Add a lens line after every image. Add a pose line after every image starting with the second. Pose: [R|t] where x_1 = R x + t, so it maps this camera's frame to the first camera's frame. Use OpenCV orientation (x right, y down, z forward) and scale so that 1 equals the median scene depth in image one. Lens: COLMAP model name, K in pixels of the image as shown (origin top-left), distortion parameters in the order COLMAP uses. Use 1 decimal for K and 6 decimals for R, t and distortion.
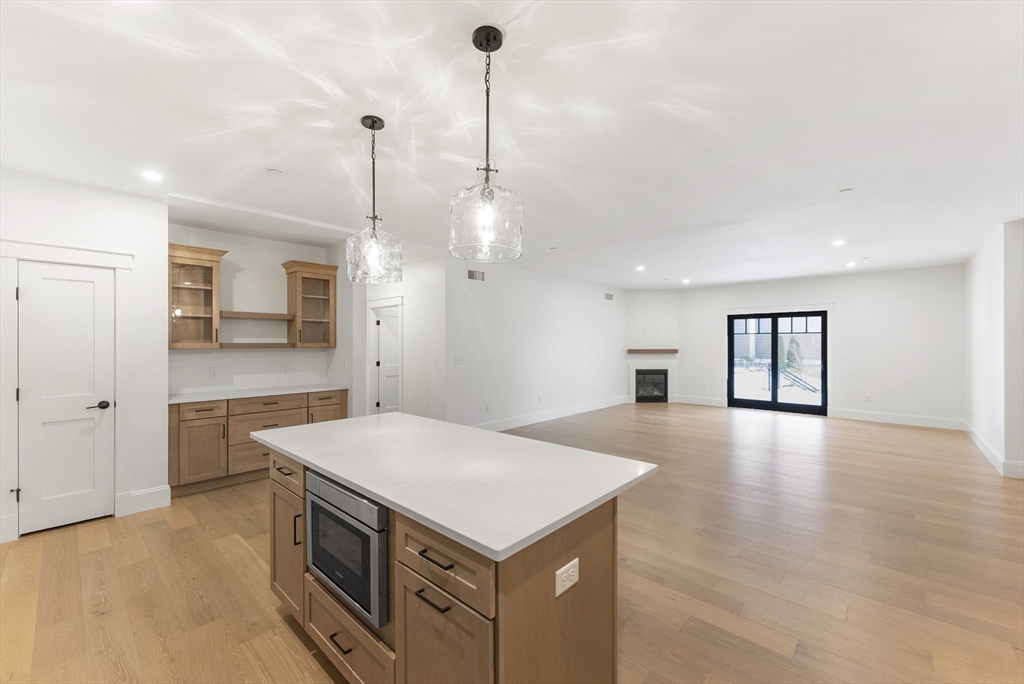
lens RADIAL K [[414.2, 0, 511.0], [0, 414.2, 342.5], [0, 0, 1]] dist [-0.000069, -0.000105]
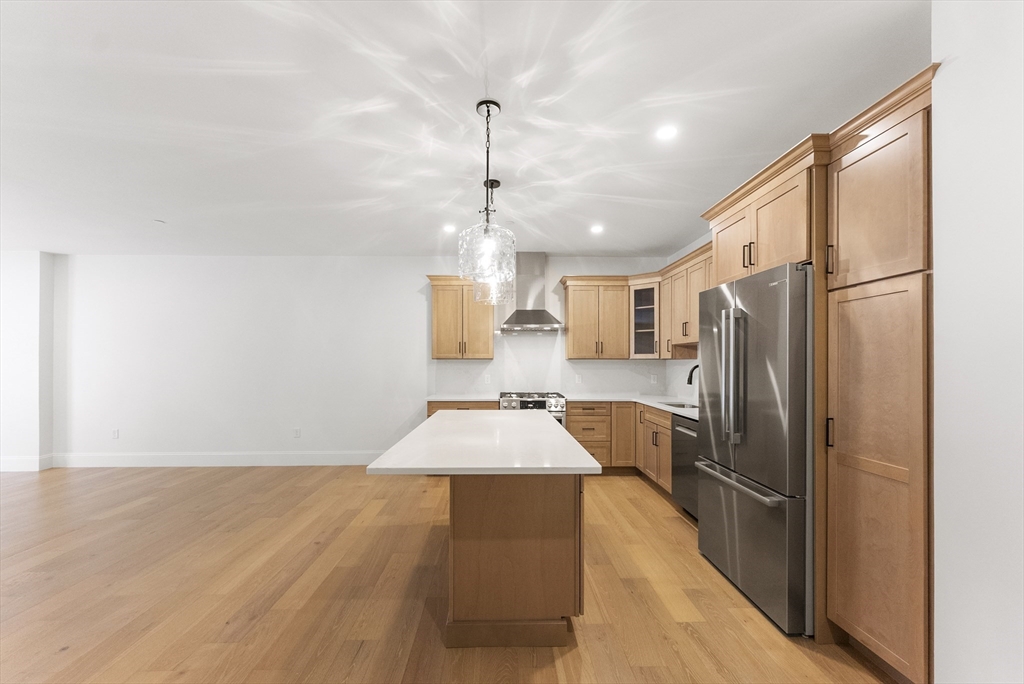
lens RADIAL K [[414.2, 0, 515.4], [0, 414.2, 360.0], [0, 0, 1]] dist [-0.000069, -0.000105]
pose [[-0.706132, 0.004364, 0.708067, -0.724267], [-0.000961, 0.999974, -0.007120, 0.027870], [-0.708080, -0.005708, -0.706110, 1.130243]]
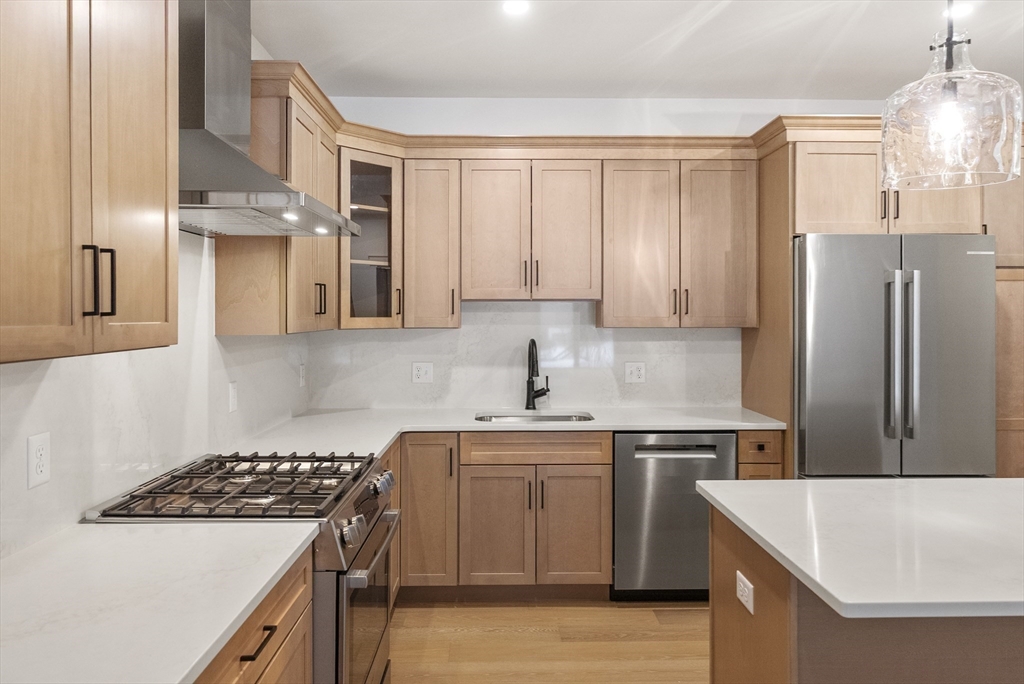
lens RADIAL K [[685.2, 0, 509.8], [0, 685.2, 311.8], [0, 0, 1]] dist [-0.004070, -0.001544]
pose [[-0.723178, 0.000832, -0.690661, 0.574179], [0.004341, 0.999985, -0.003340, -0.009069], [0.690648, -0.005414, -0.723171, 0.653872]]
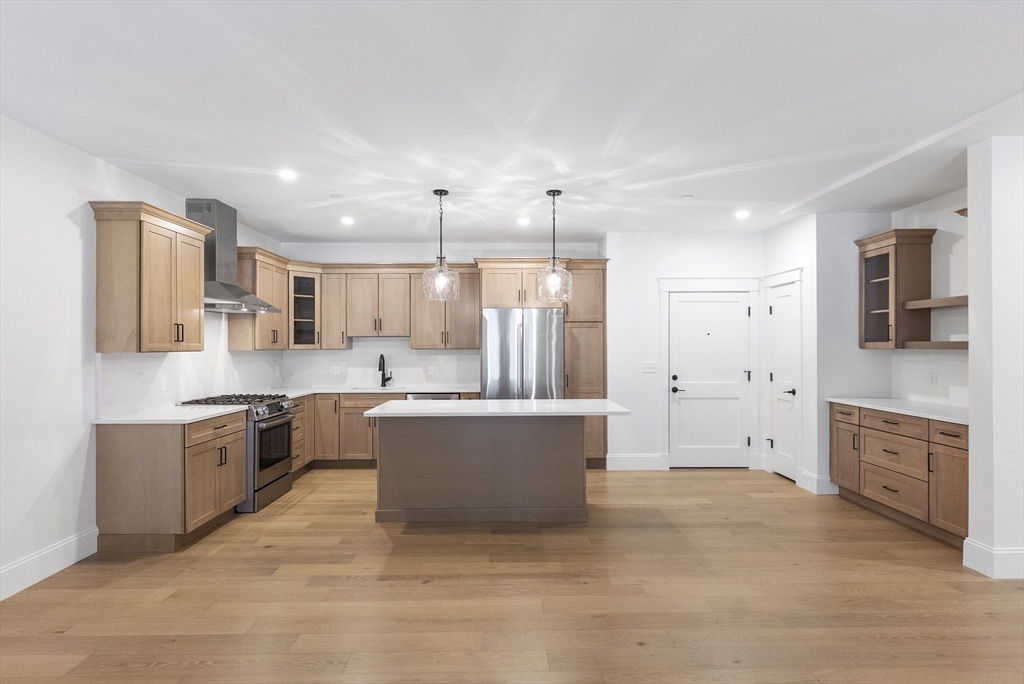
lens RADIAL K [[525.8, 0, 507.0], [0, 525.8, 346.1], [0, 0, 1]] dist [-0.005685, -0.000525]
pose [[-0.729458, 0.004298, -0.684013, 0.741458], [0.006442, 0.999979, -0.000587, 0.006505], [0.683996, -0.004835, -0.729470, 1.568679]]
